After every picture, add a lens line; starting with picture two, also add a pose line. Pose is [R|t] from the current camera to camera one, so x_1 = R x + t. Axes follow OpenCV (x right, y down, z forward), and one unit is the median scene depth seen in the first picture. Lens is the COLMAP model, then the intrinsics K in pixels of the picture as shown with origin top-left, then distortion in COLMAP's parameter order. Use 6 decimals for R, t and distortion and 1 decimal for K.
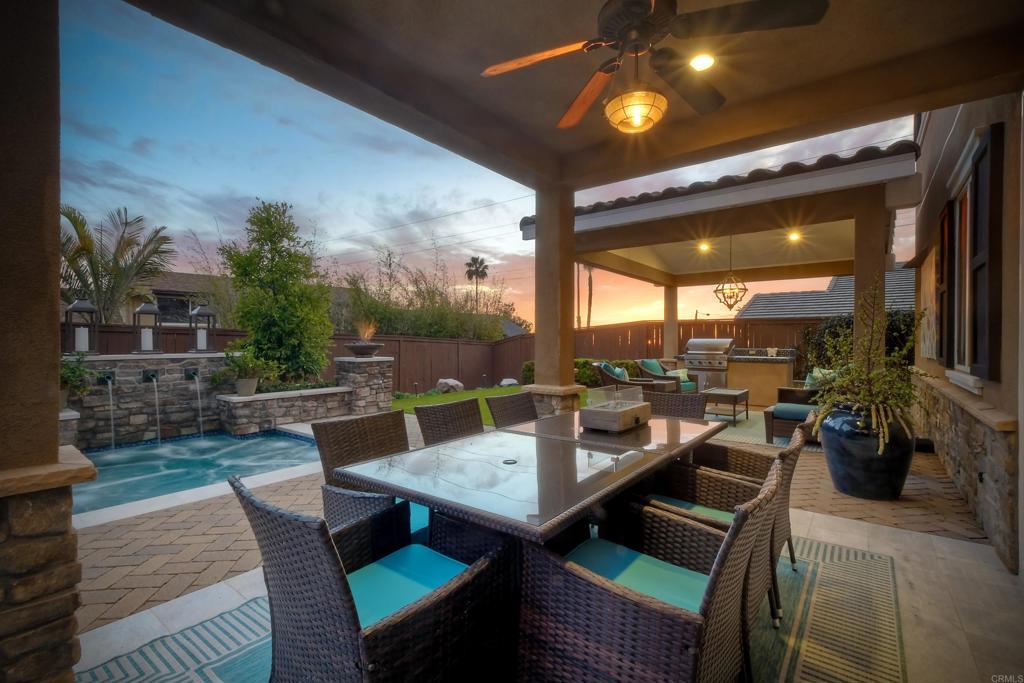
lens RADIAL K [[456.1, 0, 517.9], [0, 456.1, 341.5], [0, 0, 1]] dist [0.004014, 0.000029]
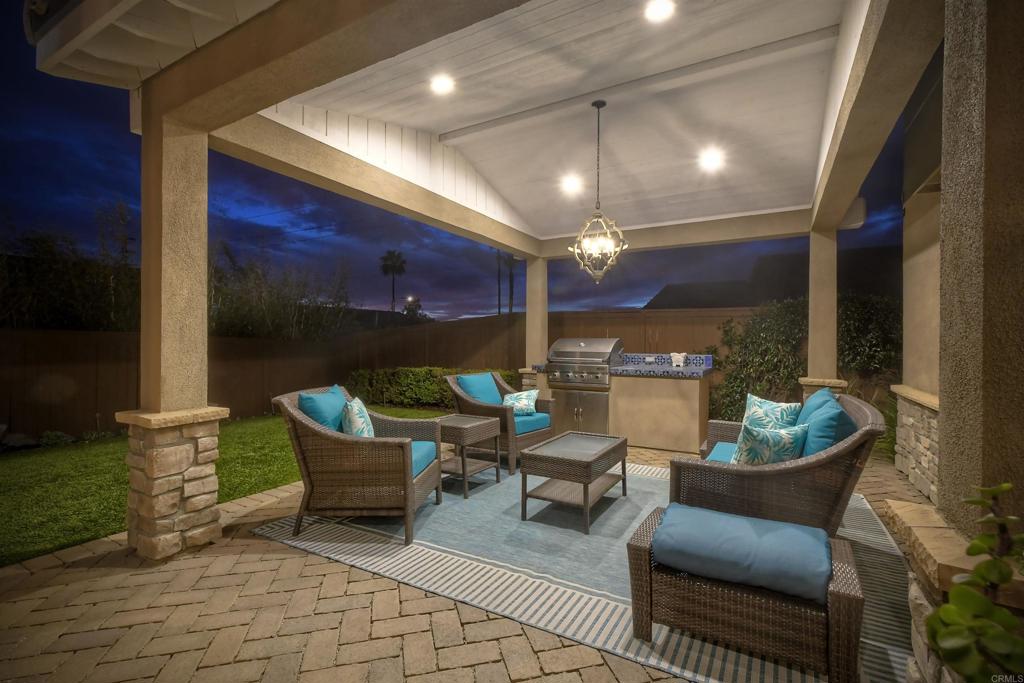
lens RADIAL K [[456.1, 0, 520.6], [0, 456.1, 343.8], [0, 0, 1]] dist [0.004014, 0.000029]
pose [[0.990102, 0.000029, 0.140347, 0.340896], [-0.000318, 0.999998, 0.002035, 0.002251], [-0.140347, -0.002059, 0.990100, 0.557505]]
